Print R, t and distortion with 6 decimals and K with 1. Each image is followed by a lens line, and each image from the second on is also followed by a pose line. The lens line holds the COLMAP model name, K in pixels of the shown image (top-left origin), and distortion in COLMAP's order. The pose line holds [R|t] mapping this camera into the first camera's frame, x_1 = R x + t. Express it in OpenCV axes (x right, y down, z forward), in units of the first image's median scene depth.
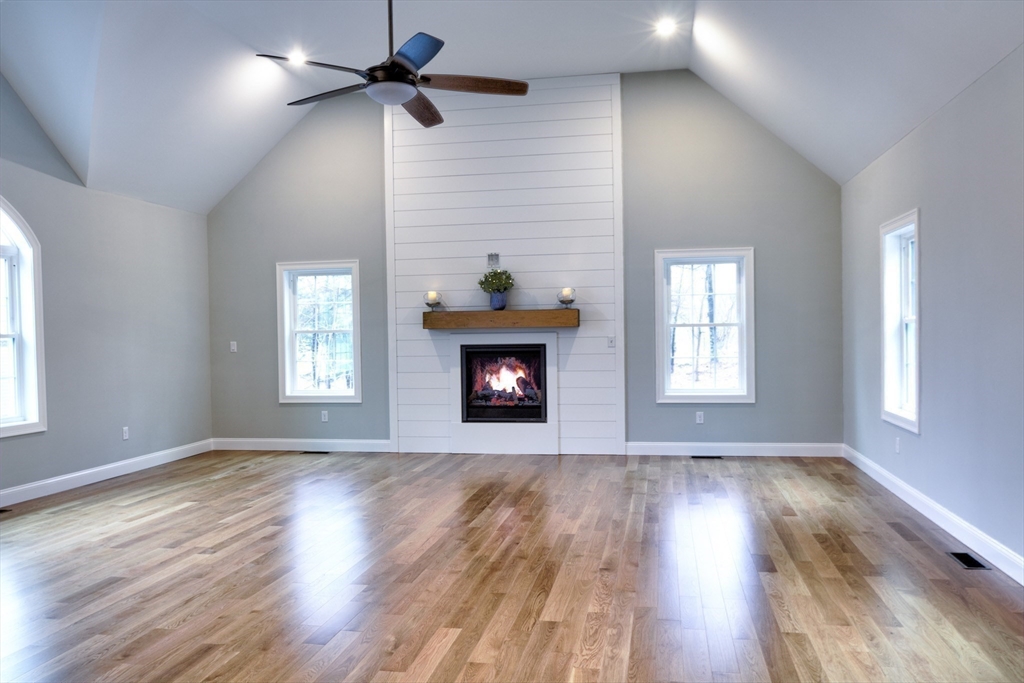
lens RADIAL K [[806.3, 0, 516.1], [0, 806.3, 347.2], [0, 0, 1]] dist [-0.008621, 0.009093]
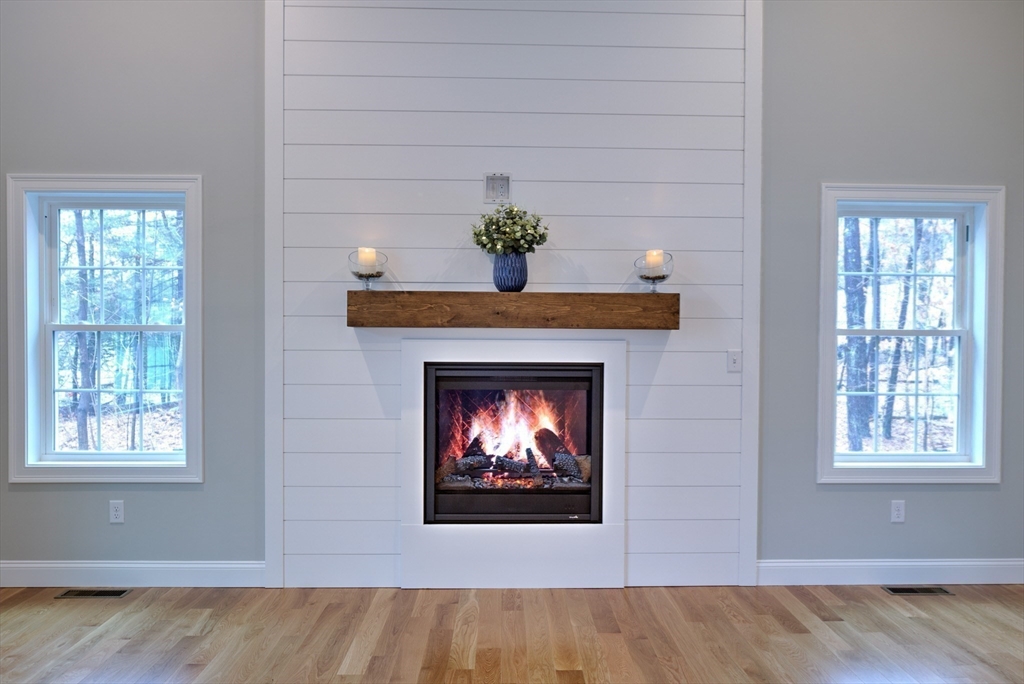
lens RADIAL K [[806.3, 0, 516.1], [0, 806.3, 347.7], [0, 0, 1]] dist [-0.008621, 0.009093]
pose [[0.978024, 0.017088, 0.207789, -0.115808], [-0.016598, 0.999854, -0.004097, -0.010673], [-0.207829, 0.000558, 0.978165, 0.522550]]
